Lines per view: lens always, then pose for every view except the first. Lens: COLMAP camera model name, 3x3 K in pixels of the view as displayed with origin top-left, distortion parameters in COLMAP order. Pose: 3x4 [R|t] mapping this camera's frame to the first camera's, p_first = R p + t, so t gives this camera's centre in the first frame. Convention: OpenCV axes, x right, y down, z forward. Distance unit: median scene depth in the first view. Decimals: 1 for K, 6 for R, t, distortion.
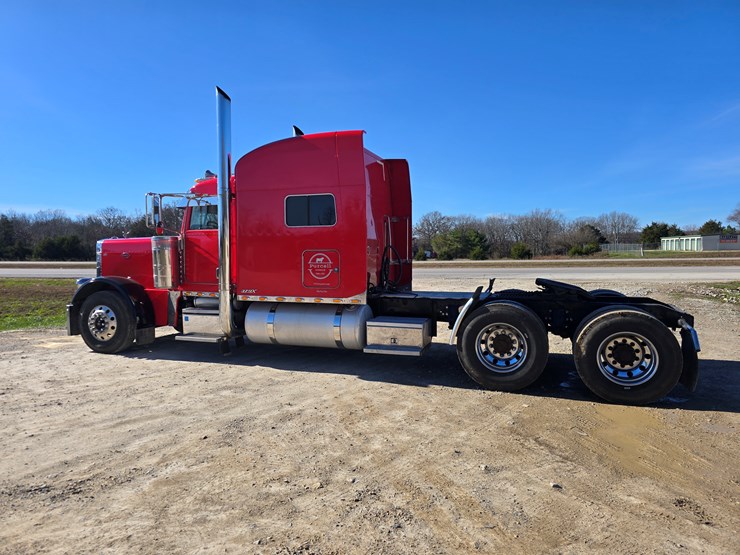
lens RADIAL K [[491.5, 0, 362.8], [0, 491.5, 272.5], [0, 0, 1]] dist [0.055885, -0.044030]
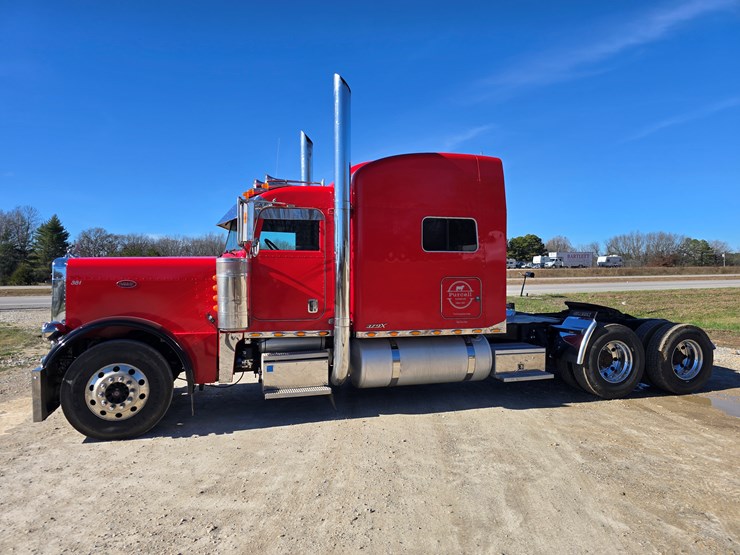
lens RADIAL K [[491.5, 0, 363.7], [0, 491.5, 276.9], [0, 0, 1]] dist [0.055885, -0.044030]
pose [[0.792542, 0.002729, 0.609811, -0.856447], [0.019789, 0.999348, -0.030192, -0.024041], [-0.609496, 0.035996, 0.791971, 0.394350]]
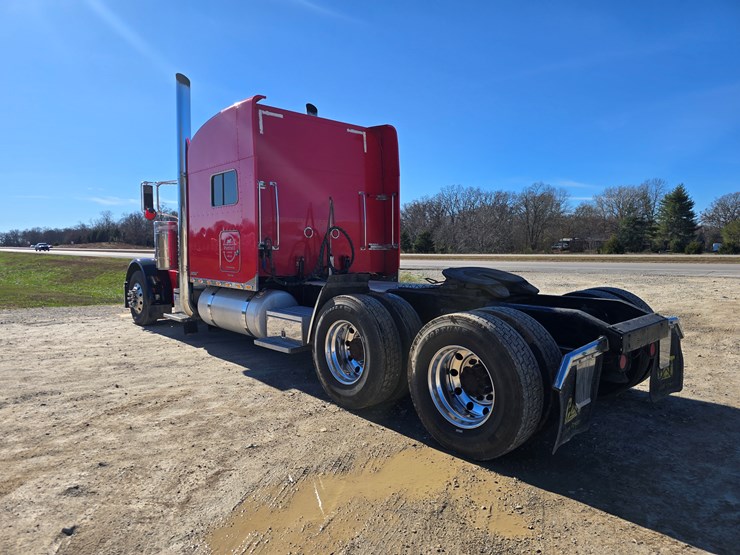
lens RADIAL K [[491.5, 0, 364.6], [0, 491.5, 276.0], [0, 0, 1]] dist [0.055885, -0.044030]
pose [[0.876530, 0.031621, -0.480307, 0.633592], [-0.021332, 0.999411, 0.026866, 0.009831], [0.480874, -0.013303, 0.876689, 0.316977]]
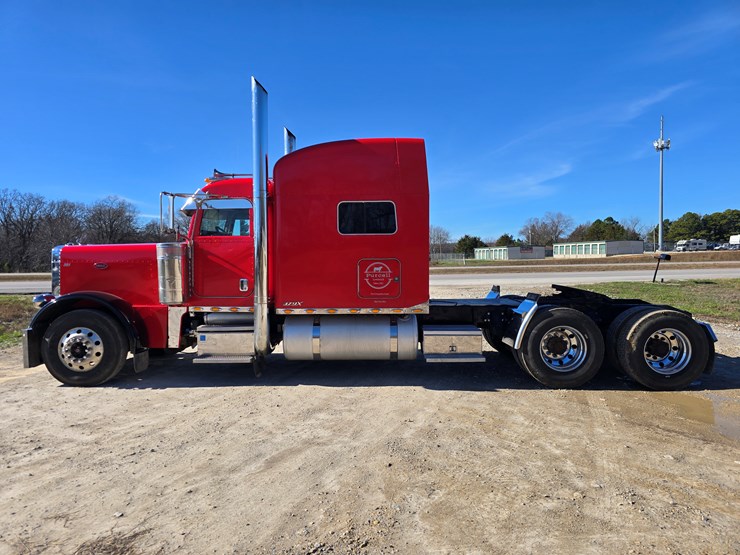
lens RADIAL K [[491.5, 0, 363.4], [0, 491.5, 272.4], [0, 0, 1]] dist [0.055885, -0.044030]
pose [[0.943928, -0.008975, 0.330030, -0.461141], [0.015056, 0.999761, -0.015875, -0.004609], [-0.329808, 0.019954, 0.943837, 0.105979]]
